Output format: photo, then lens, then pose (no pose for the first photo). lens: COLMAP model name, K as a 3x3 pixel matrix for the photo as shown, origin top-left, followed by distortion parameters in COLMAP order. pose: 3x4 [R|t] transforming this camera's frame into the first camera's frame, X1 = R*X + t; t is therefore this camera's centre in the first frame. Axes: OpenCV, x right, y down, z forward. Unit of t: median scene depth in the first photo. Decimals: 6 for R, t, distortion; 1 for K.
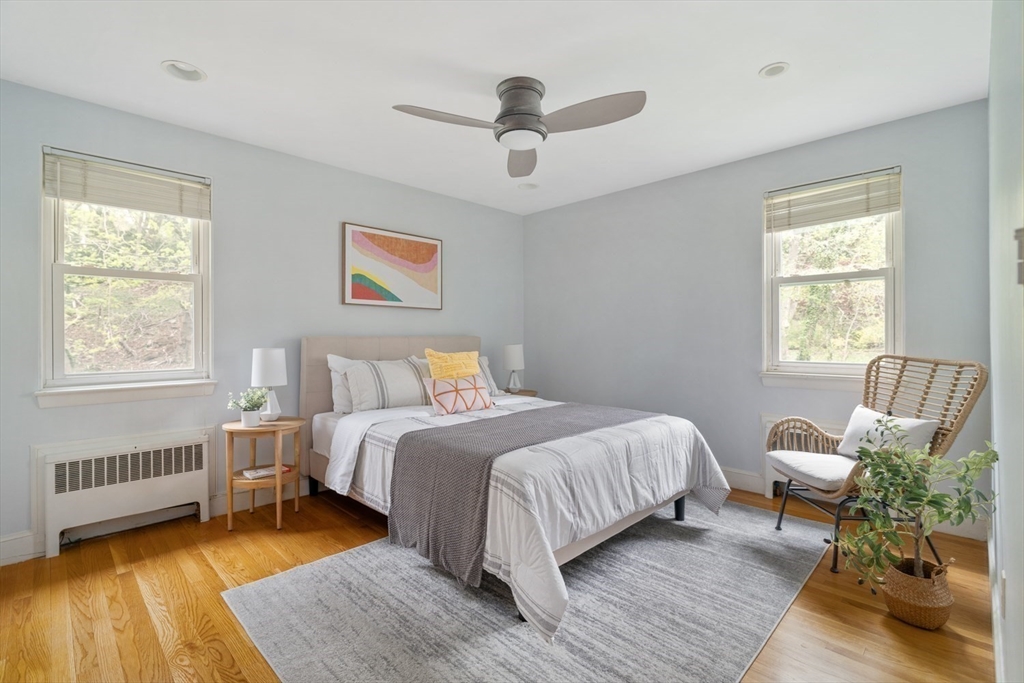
lens RADIAL K [[462.7, 0, 498.8], [0, 462.7, 330.1], [0, 0, 1]] dist [-0.001374, 0.000011]
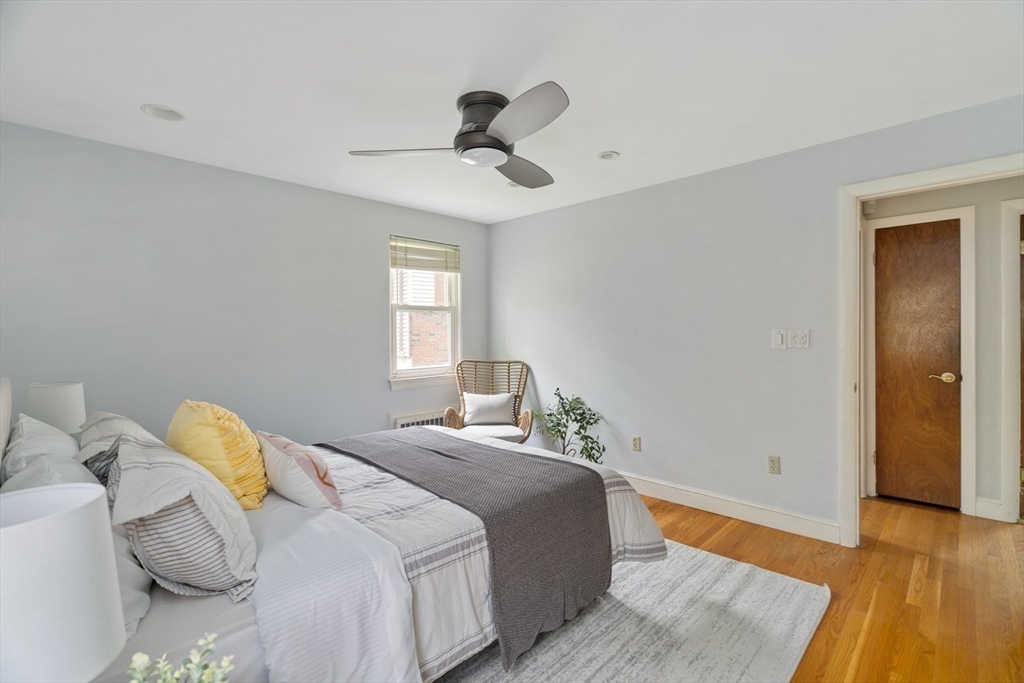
lens RADIAL K [[462.7, 0, 498.8], [0, 462.7, 330.1], [0, 0, 1]] dist [-0.001374, 0.000011]
pose [[-0.006059, 0.003701, 0.999975, -0.701267], [-0.000243, 0.999993, -0.003703, -0.040730], [-0.999982, -0.000266, -0.006058, 0.762317]]
